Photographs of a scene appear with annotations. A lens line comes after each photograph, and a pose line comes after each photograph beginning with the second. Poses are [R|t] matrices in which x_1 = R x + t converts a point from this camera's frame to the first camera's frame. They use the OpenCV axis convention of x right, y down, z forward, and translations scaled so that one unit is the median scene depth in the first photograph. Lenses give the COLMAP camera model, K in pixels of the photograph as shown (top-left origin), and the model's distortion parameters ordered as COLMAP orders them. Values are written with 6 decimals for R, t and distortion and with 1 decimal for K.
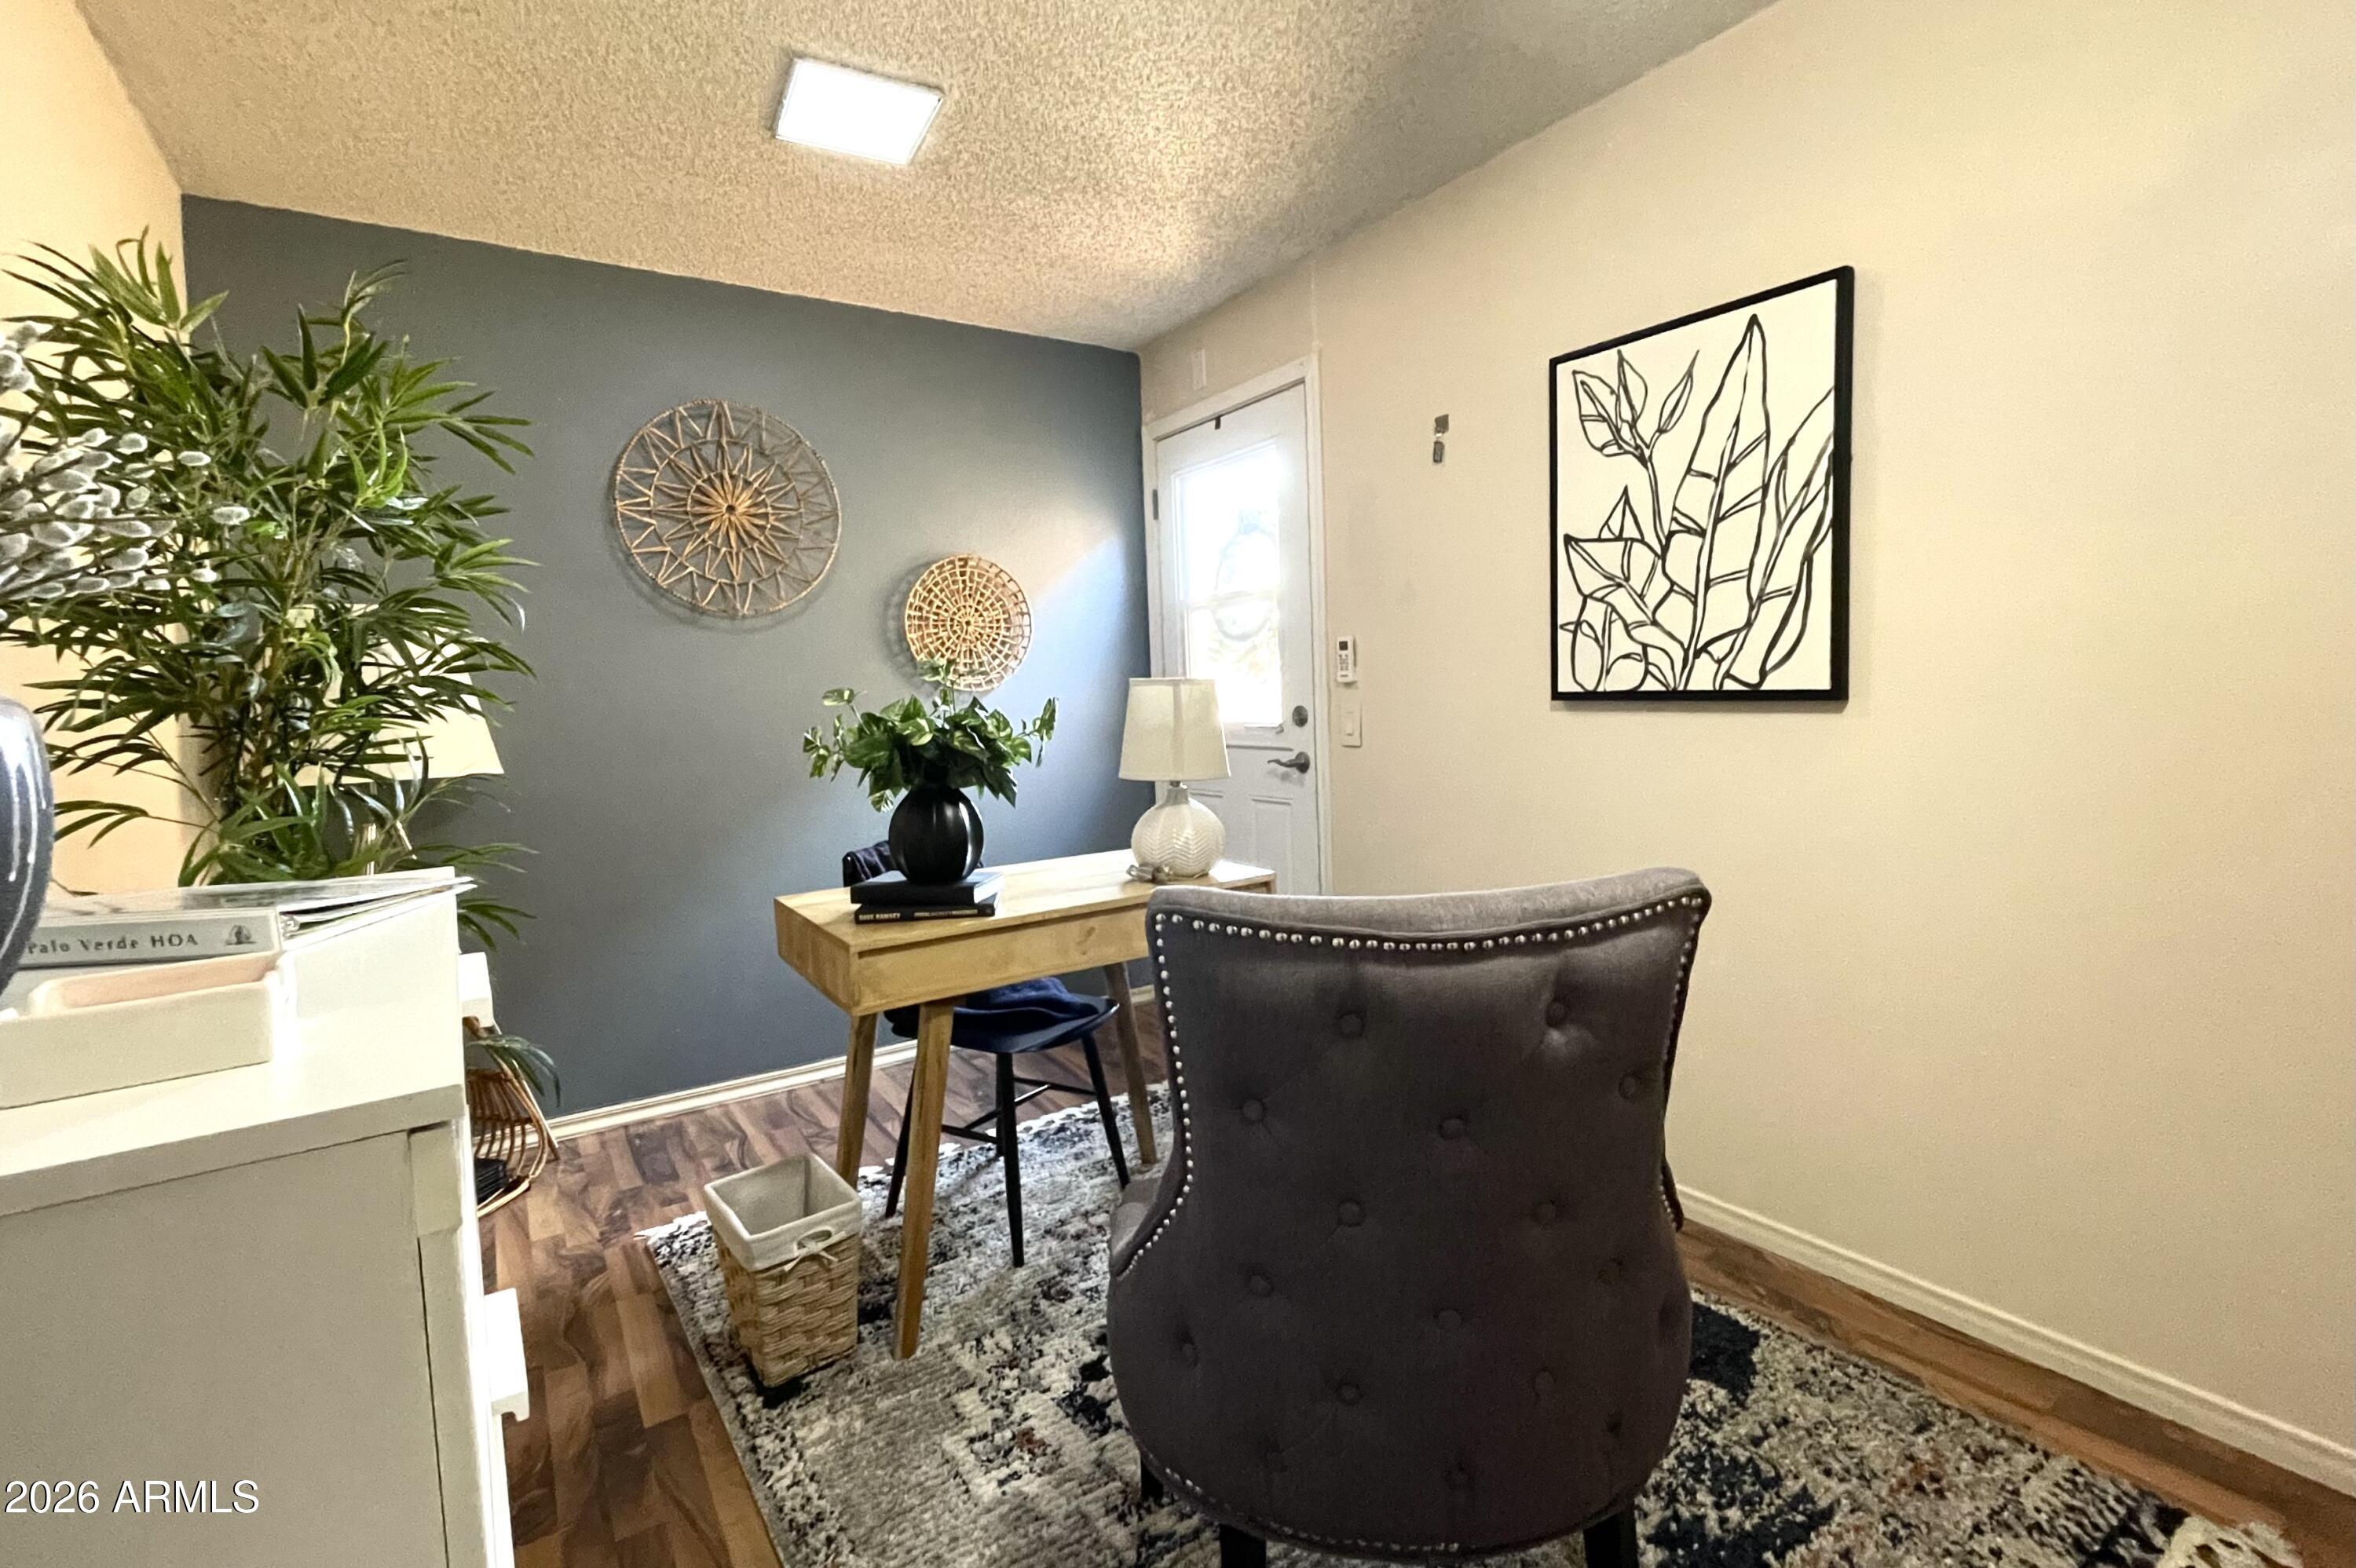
lens RADIAL K [[1033.1, 0, 1173.2], [0, 1033.1, 751.6], [0, 0, 1]] dist [0.002840, 0.000268]
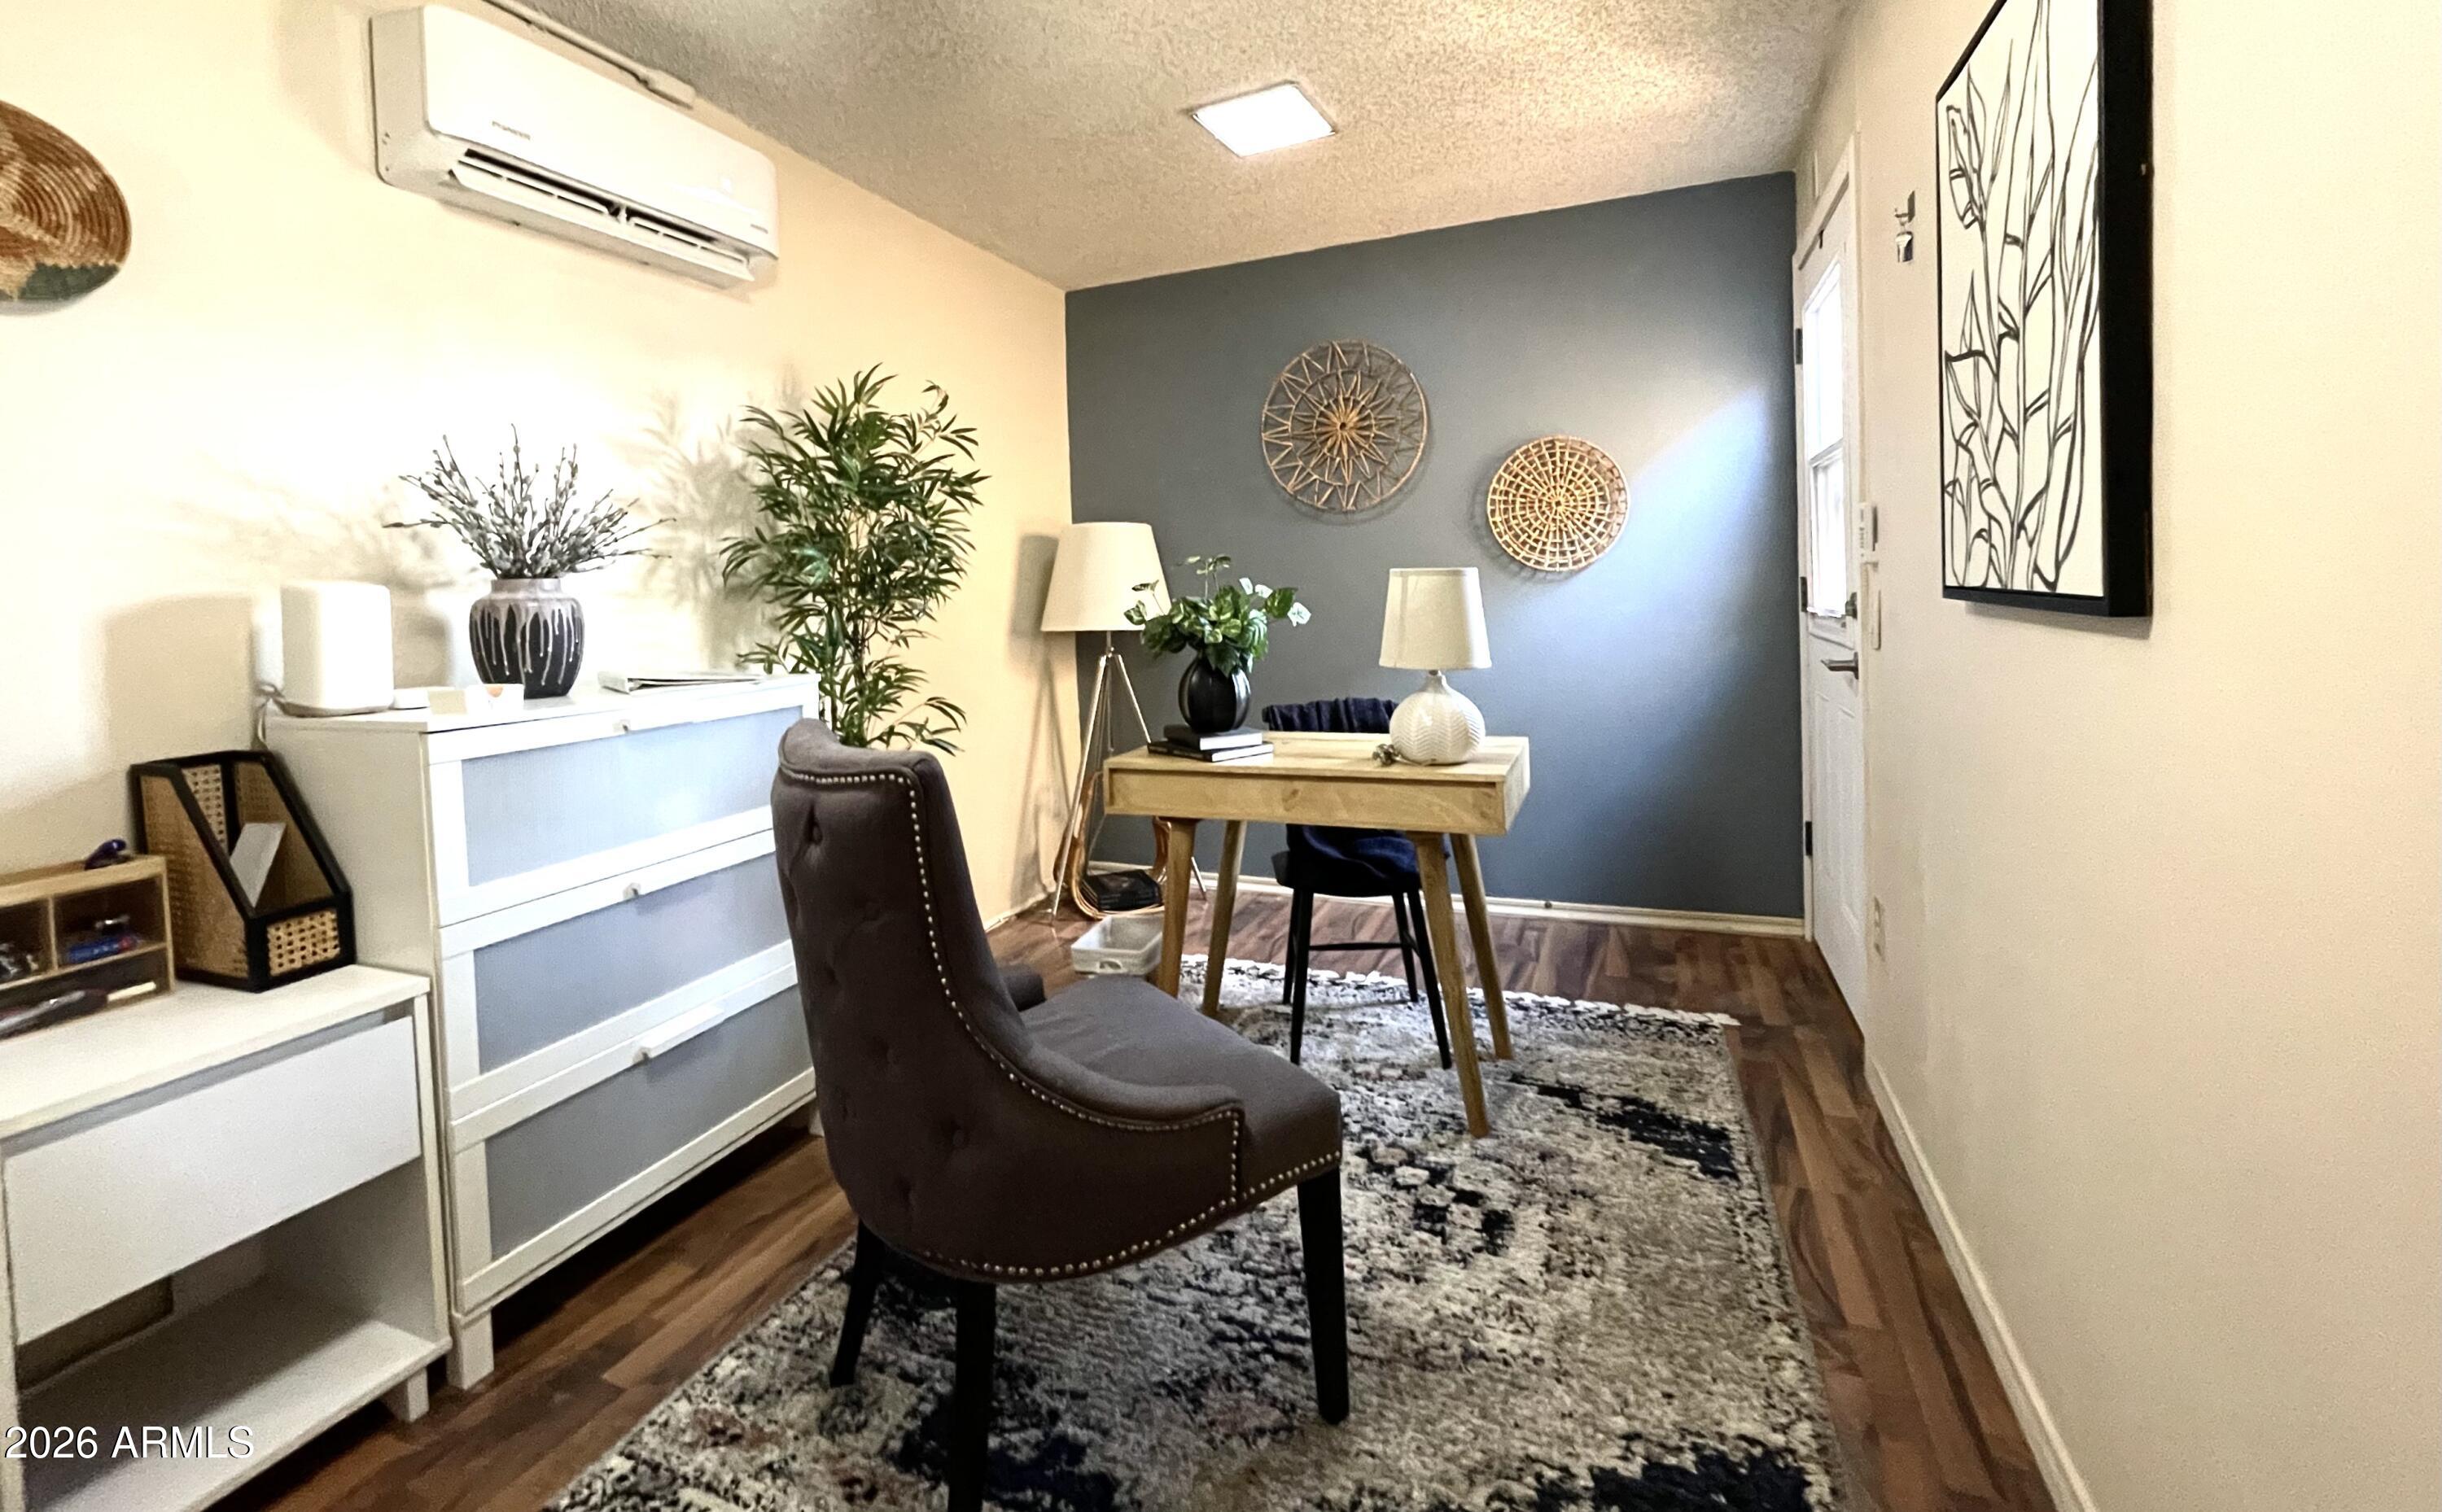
lens RADIAL K [[1040.7, 0, 1226.7], [0, 1040.7, 620.1], [0, 0, 1]] dist [-0.001763, -0.000190]
pose [[0.558435, 0.041534, -0.828508, 0.732729], [-0.035842, 0.999021, 0.025923, -0.039397], [0.828774, 0.015219, 0.559377, 0.257180]]
